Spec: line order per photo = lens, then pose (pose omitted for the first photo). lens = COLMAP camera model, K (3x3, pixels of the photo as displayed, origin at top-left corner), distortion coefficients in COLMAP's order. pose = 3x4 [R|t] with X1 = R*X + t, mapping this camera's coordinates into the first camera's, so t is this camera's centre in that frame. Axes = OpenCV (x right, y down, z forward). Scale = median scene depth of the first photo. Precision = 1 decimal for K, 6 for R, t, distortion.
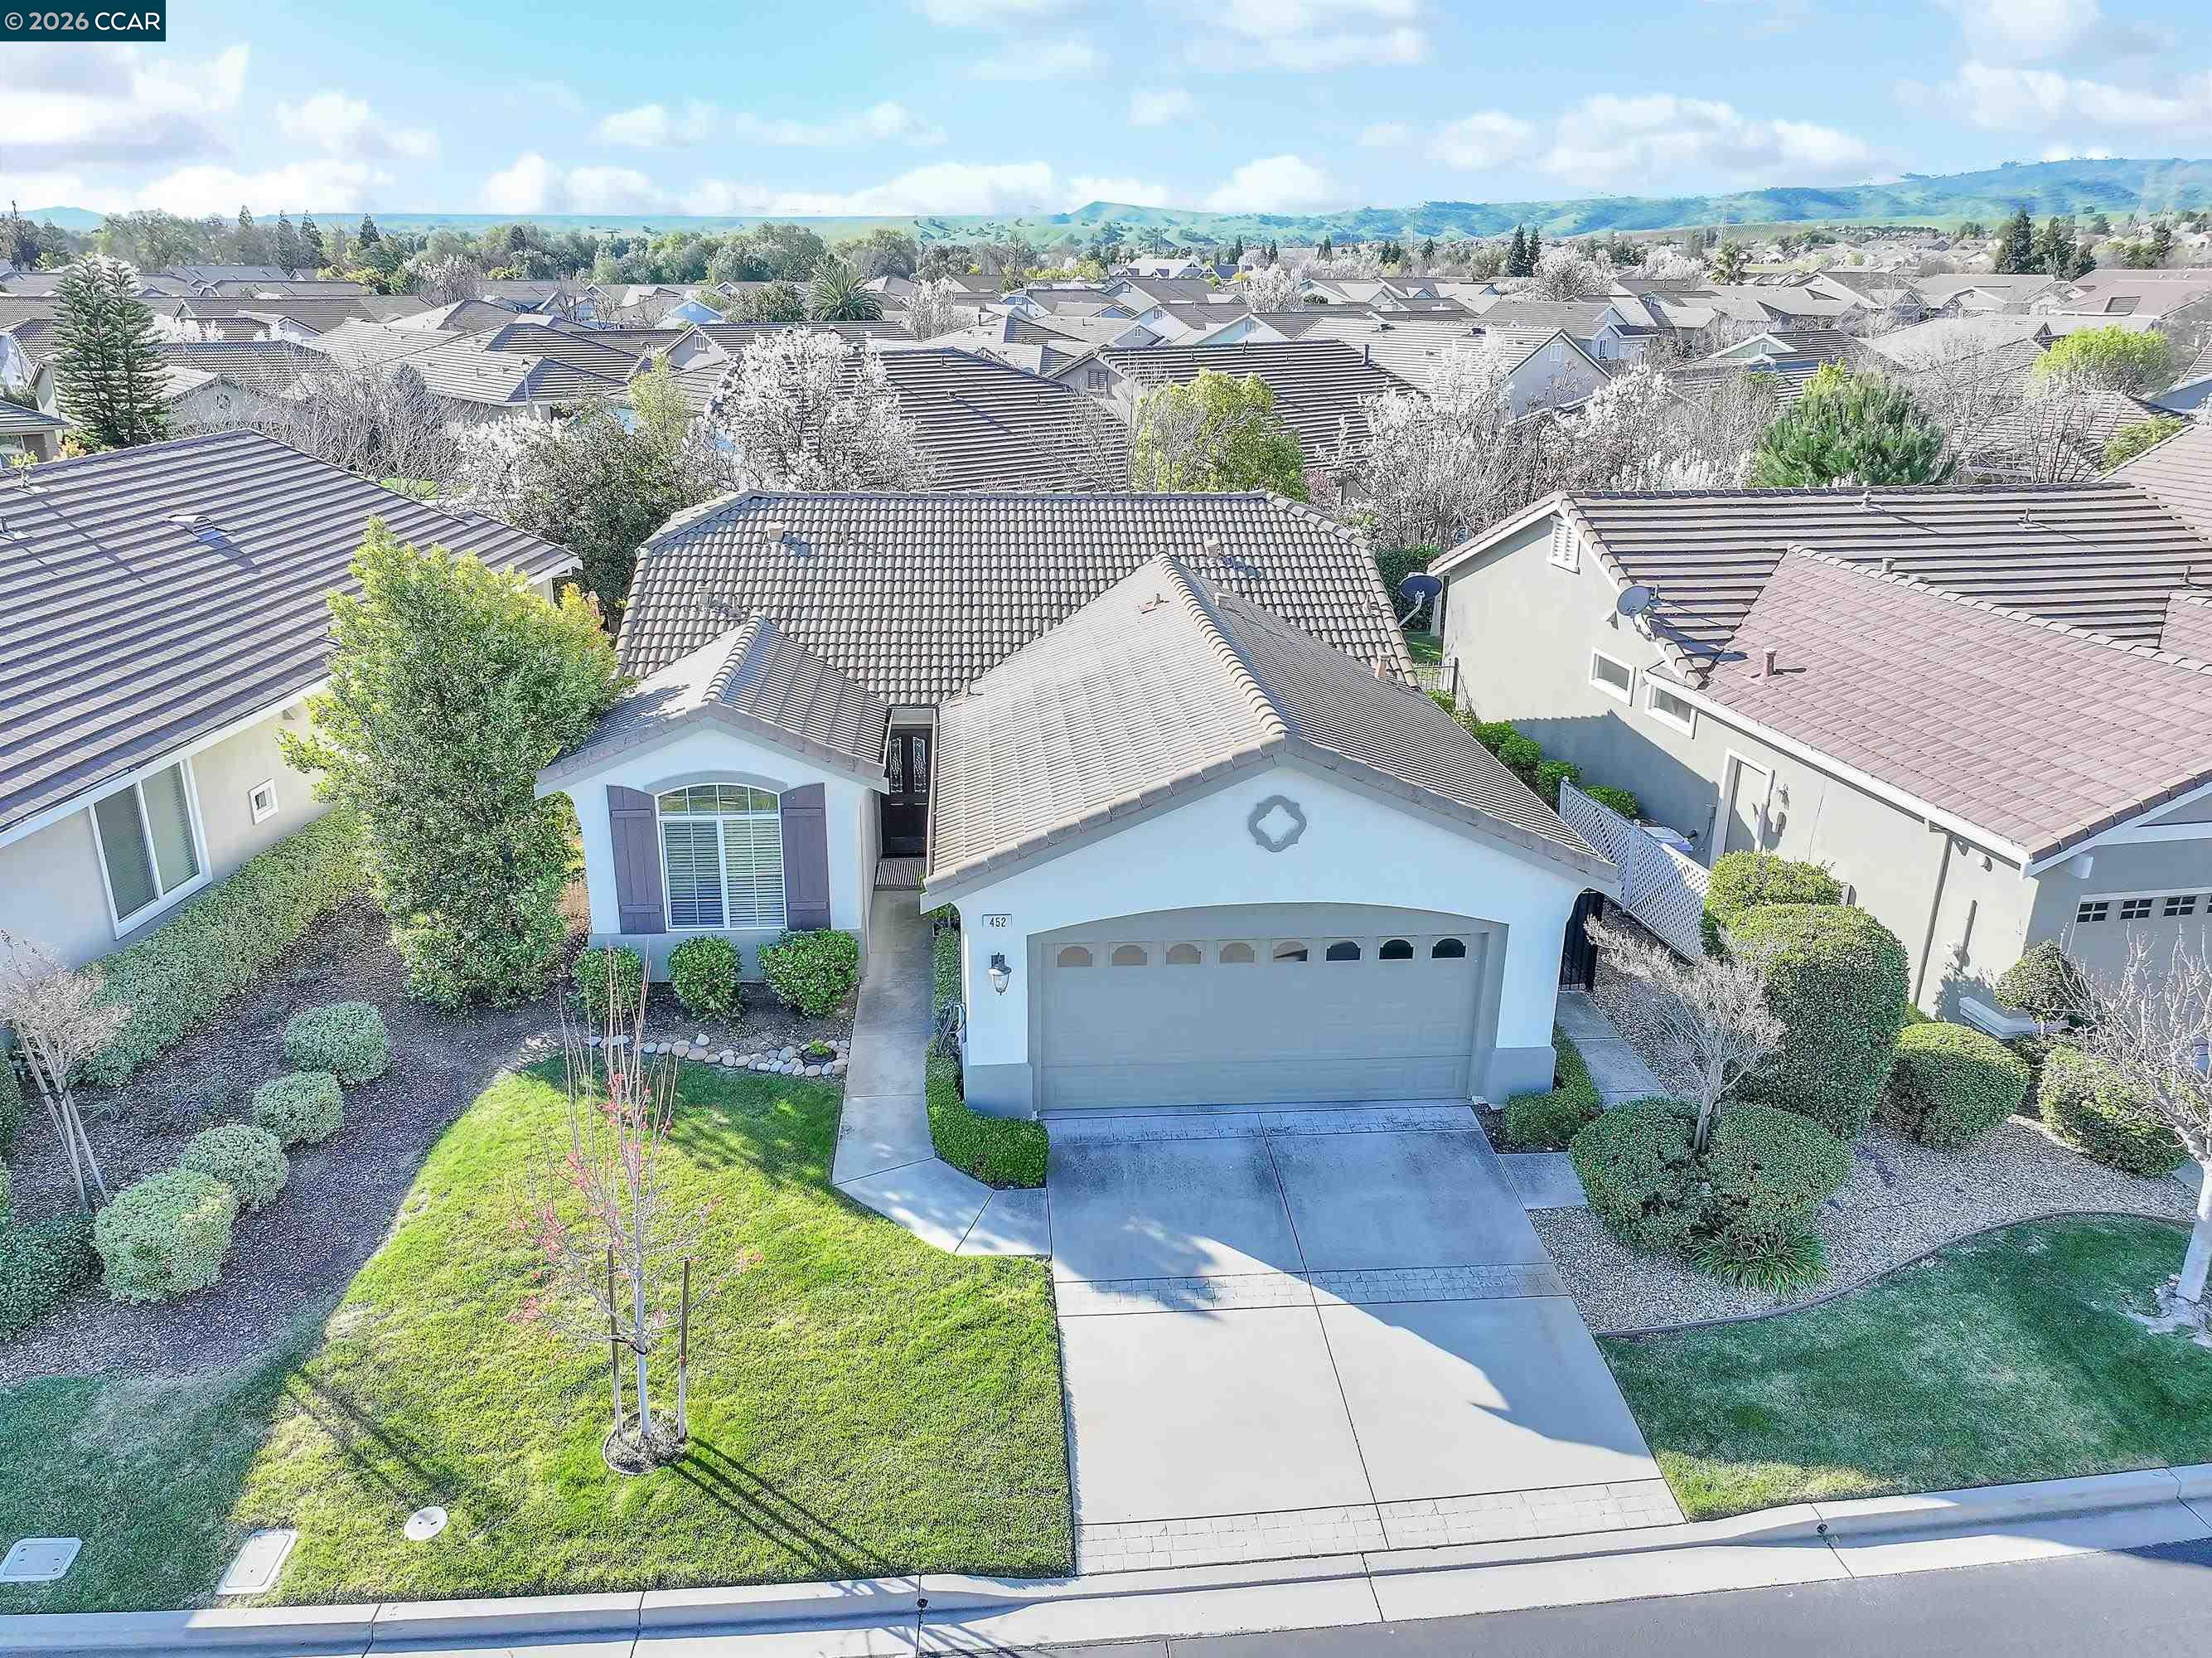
lens RADIAL K [[1605.8, 0, 1106.0], [0, 1605.8, 829.0], [0, 0, 1]] dist [-0.002799, 0.010334]
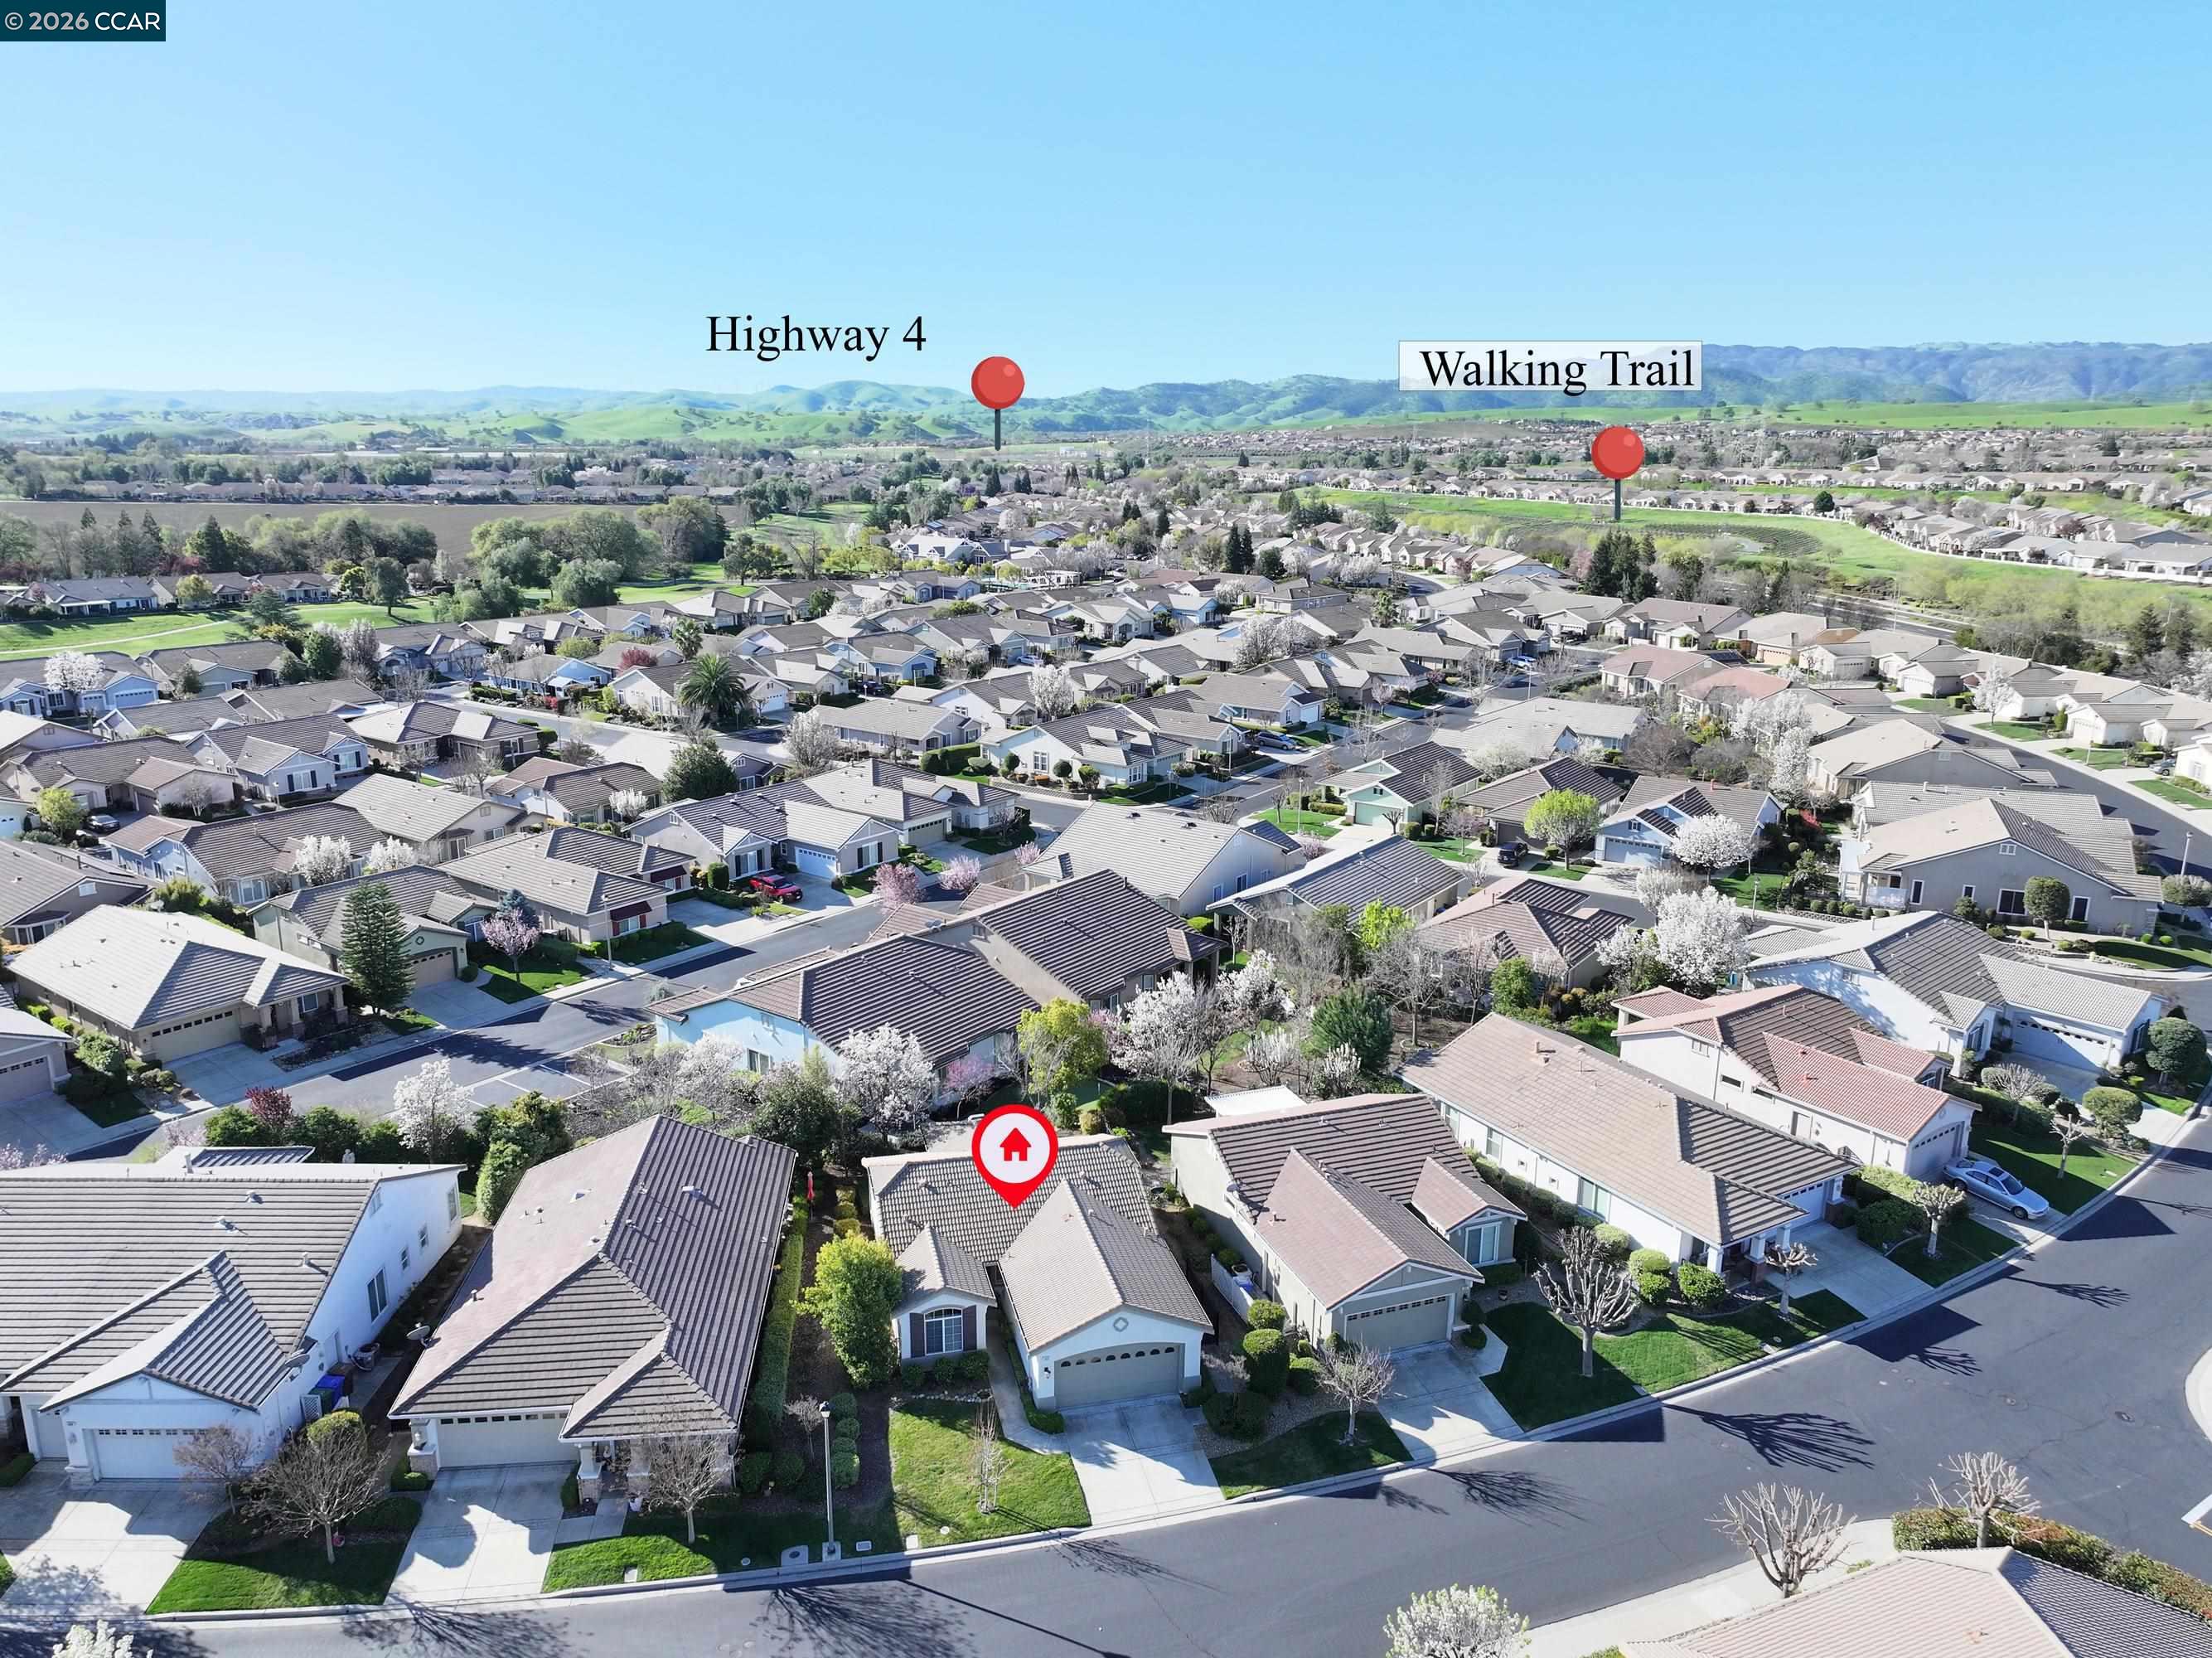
lens RADIAL K [[1605.8, 0, 1106.0], [0, 1605.8, 829.0], [0, 0, 1]] dist [-0.002799, 0.010334]
pose [[0.988487, -0.044799, 0.144522, -0.461250], [0.056387, 0.995427, -0.077109, -0.967498], [-0.140406, 0.084370, 0.986493, -3.087646]]
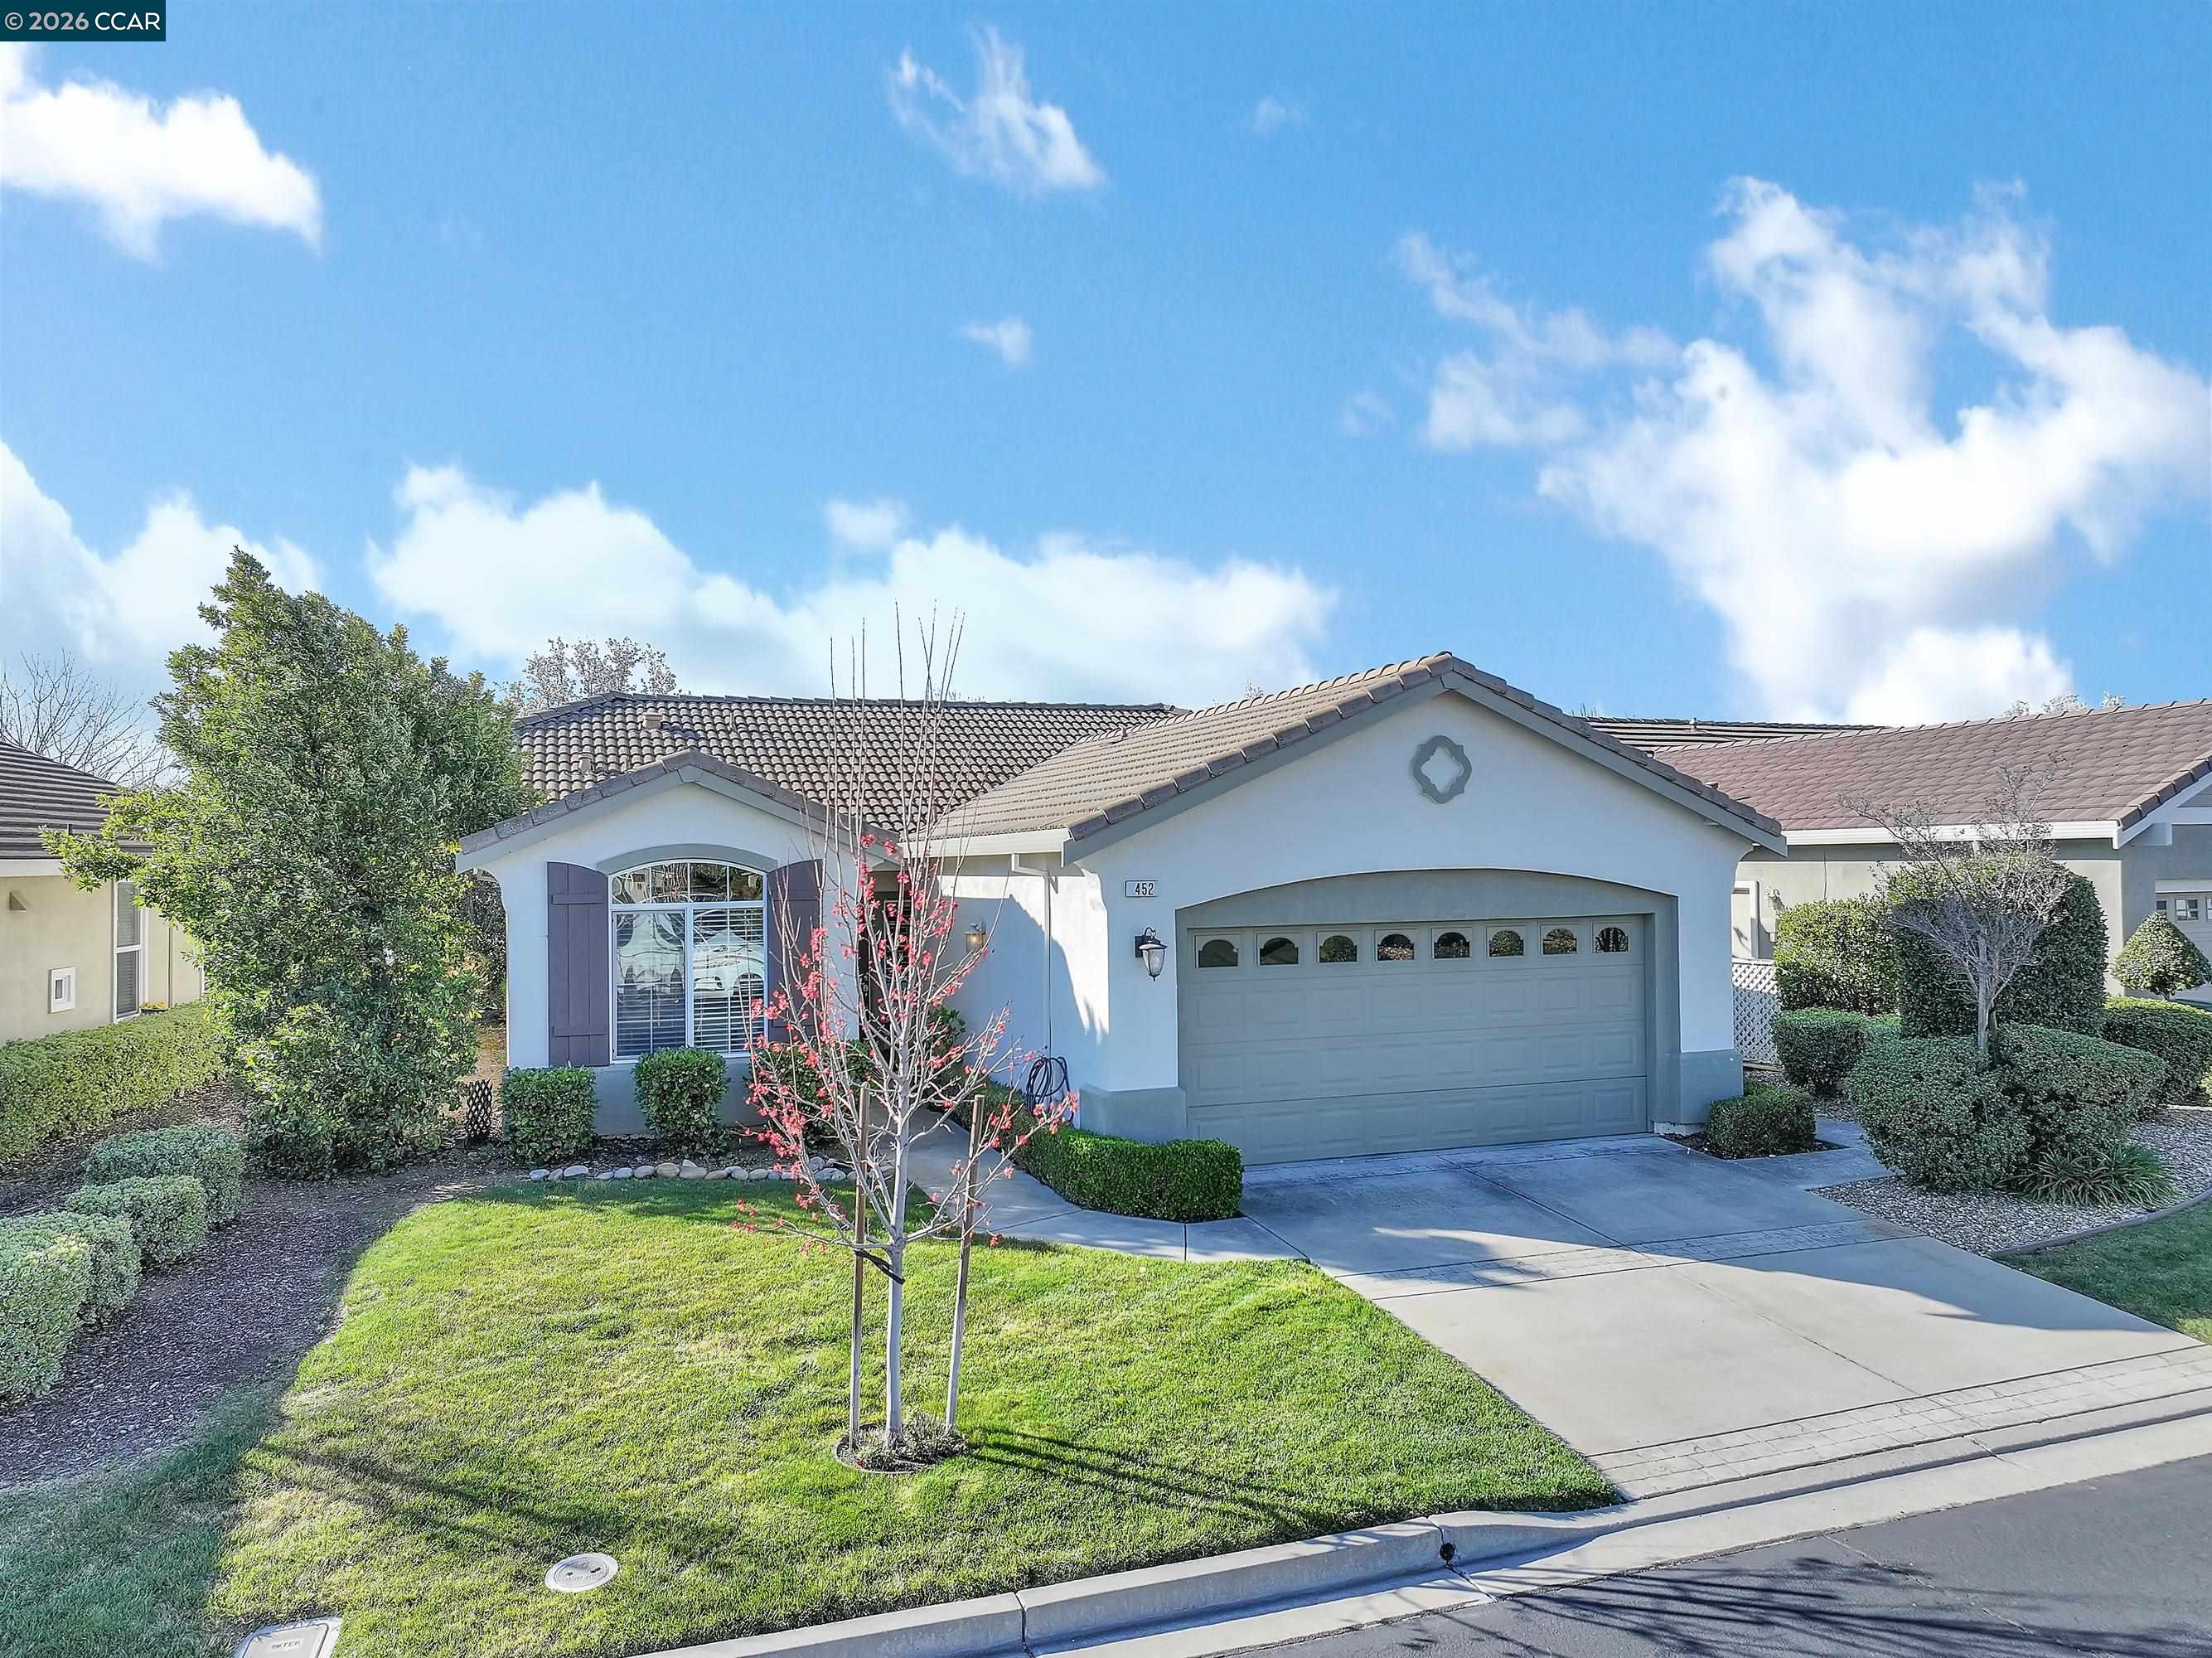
lens RADIAL K [[1605.8, 0, 1106.0], [0, 1605.8, 829.0], [0, 0, 1]] dist [-0.002799, 0.010334]
pose [[0.968198, -0.022396, 0.249180, -0.325990], [0.108972, 0.934293, -0.339442, 0.343381], [-0.225205, 0.355801, 0.907022, 0.295103]]
